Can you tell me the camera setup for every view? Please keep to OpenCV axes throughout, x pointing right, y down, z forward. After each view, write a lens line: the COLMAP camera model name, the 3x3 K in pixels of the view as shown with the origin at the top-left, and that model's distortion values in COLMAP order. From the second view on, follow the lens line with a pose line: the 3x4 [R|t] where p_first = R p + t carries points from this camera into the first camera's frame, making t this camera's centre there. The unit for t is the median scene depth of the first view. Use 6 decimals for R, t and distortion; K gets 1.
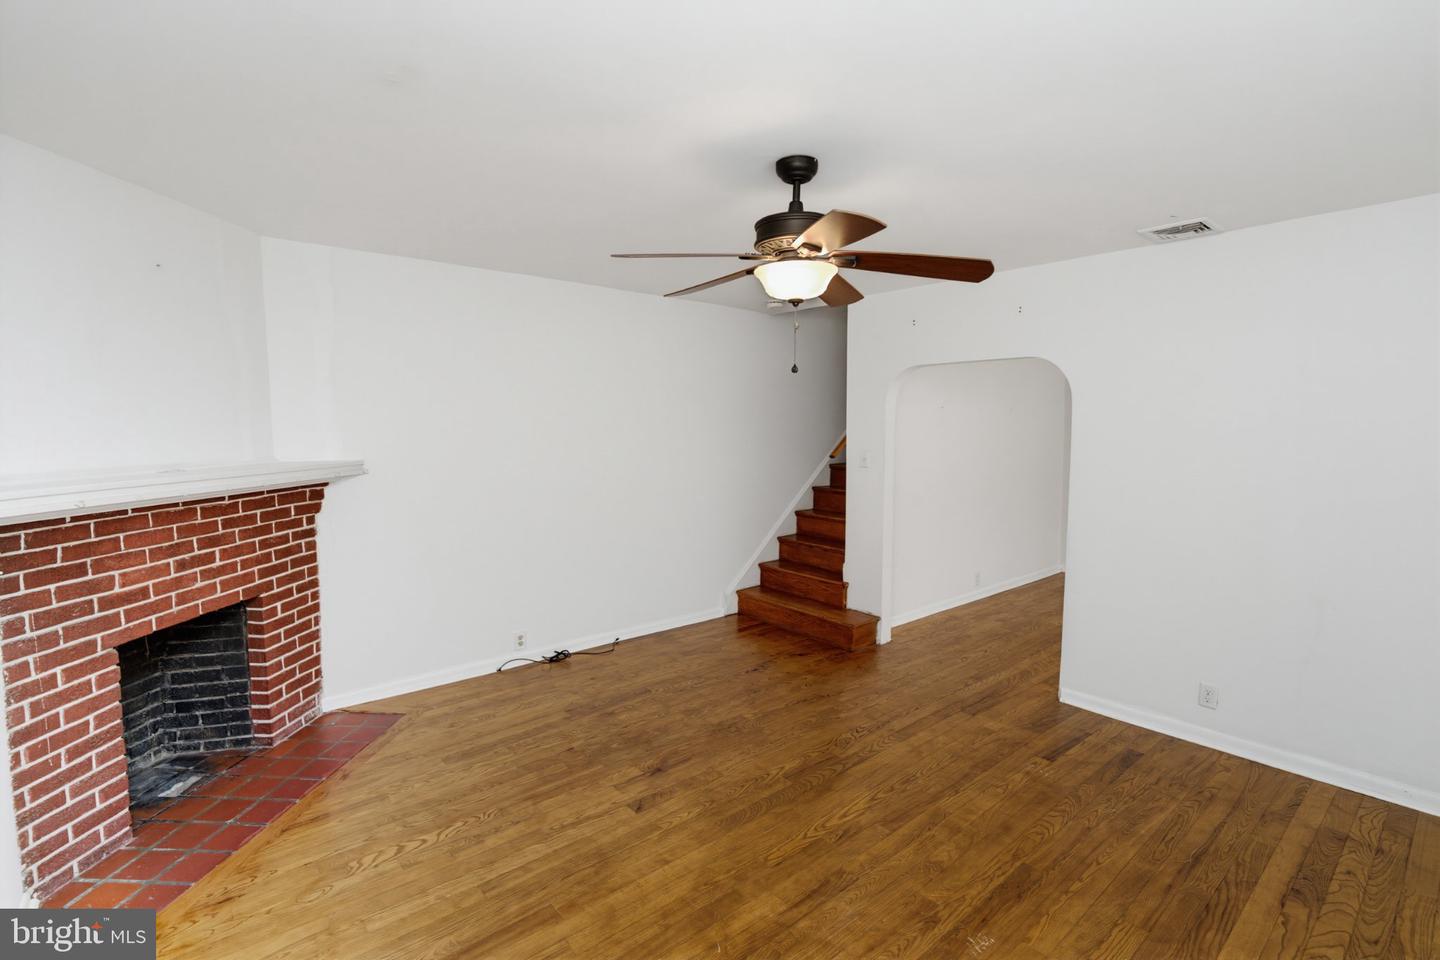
lens RADIAL K [[664.2, 0, 724.9], [0, 664.2, 485.0], [0, 0, 1]] dist [-0.001443, -0.000452]
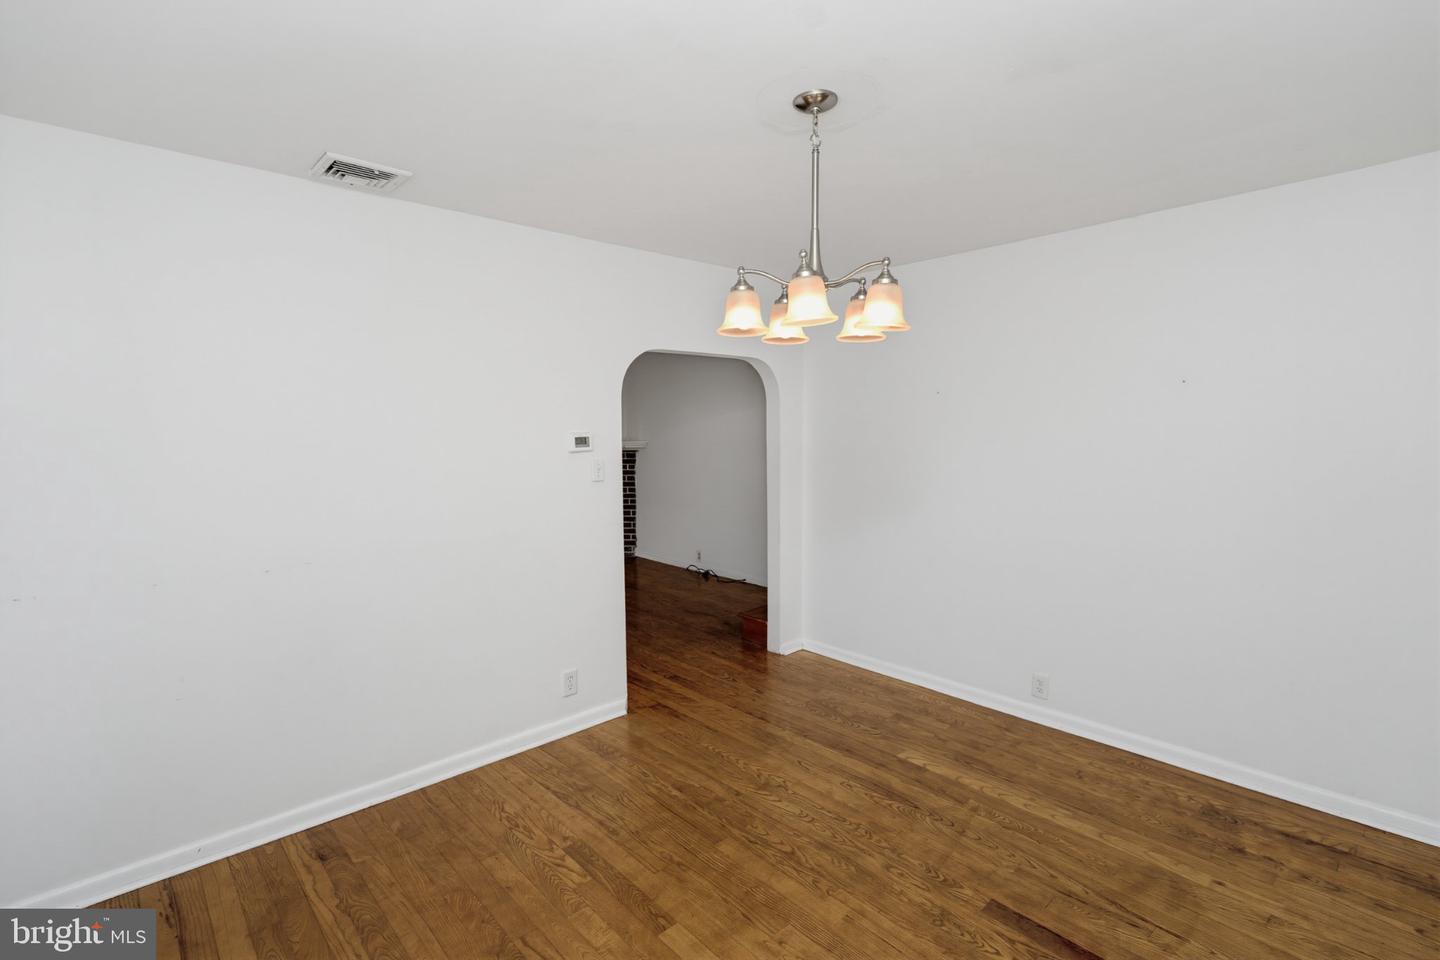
lens RADIAL K [[664.2, 0, 724.9], [0, 664.2, 485.0], [0, 0, 1]] dist [-0.001443, -0.000452]
pose [[0.046095, 0.090256, -0.994851, 1.842409], [-0.079384, 0.993091, 0.086418, -0.119155], [0.995778, 0.074991, 0.052941, 1.373203]]
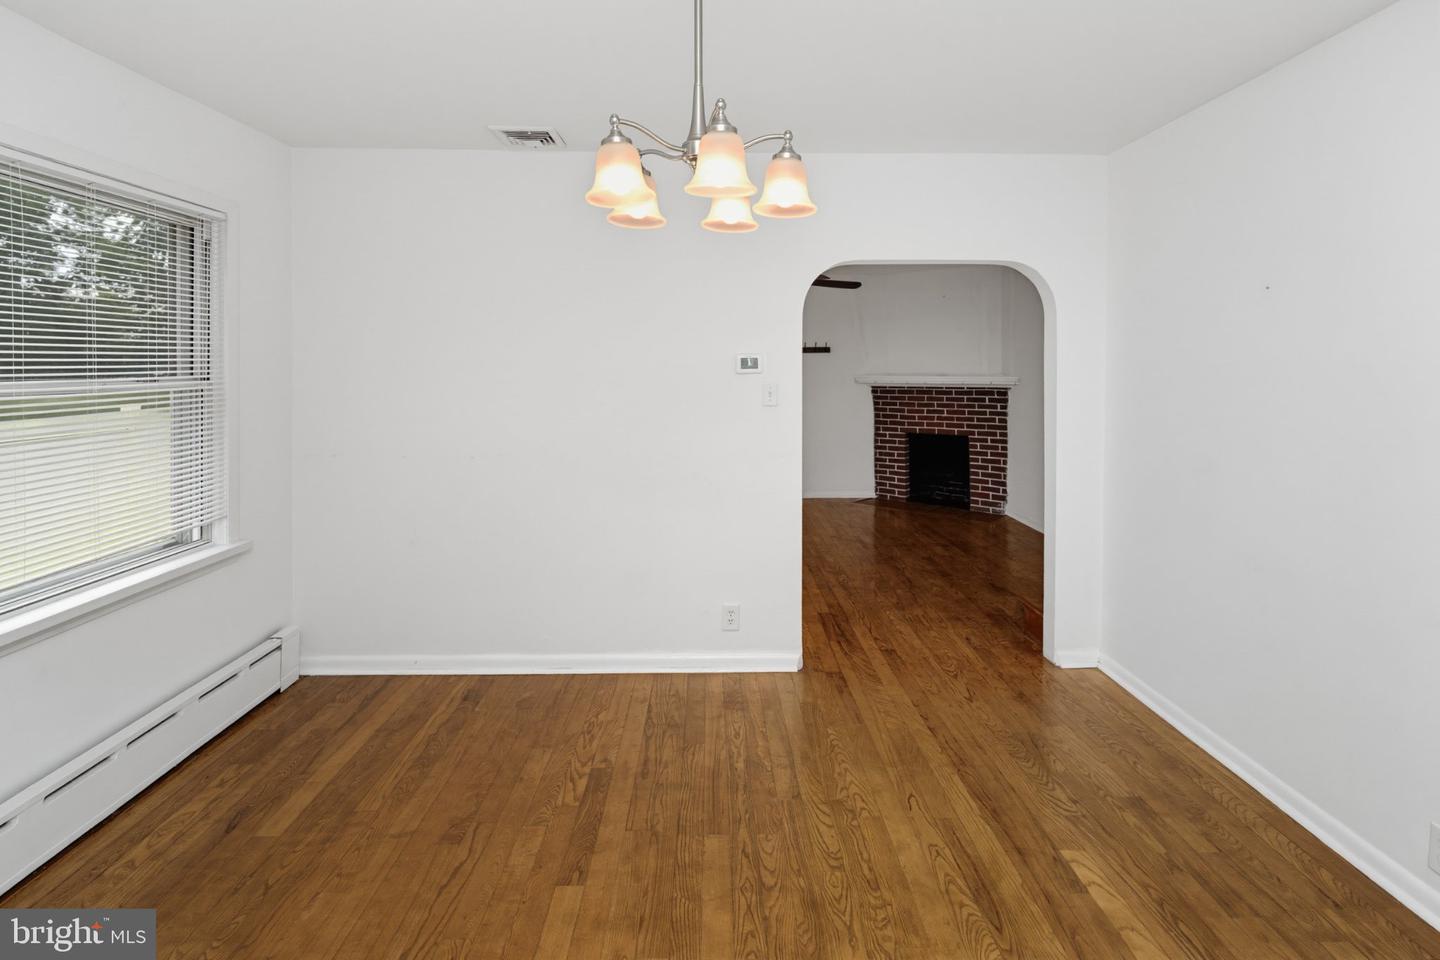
lens RADIAL K [[696.5, 0, 725.7], [0, 696.5, 356.0], [0, 0, 1]] dist [-0.003717, -0.001168]
pose [[-0.629372, -0.015516, -0.776949, 1.622172], [-0.069669, 0.996901, 0.036528, -0.126399], [0.773975, 0.077119, -0.628503, 1.860775]]
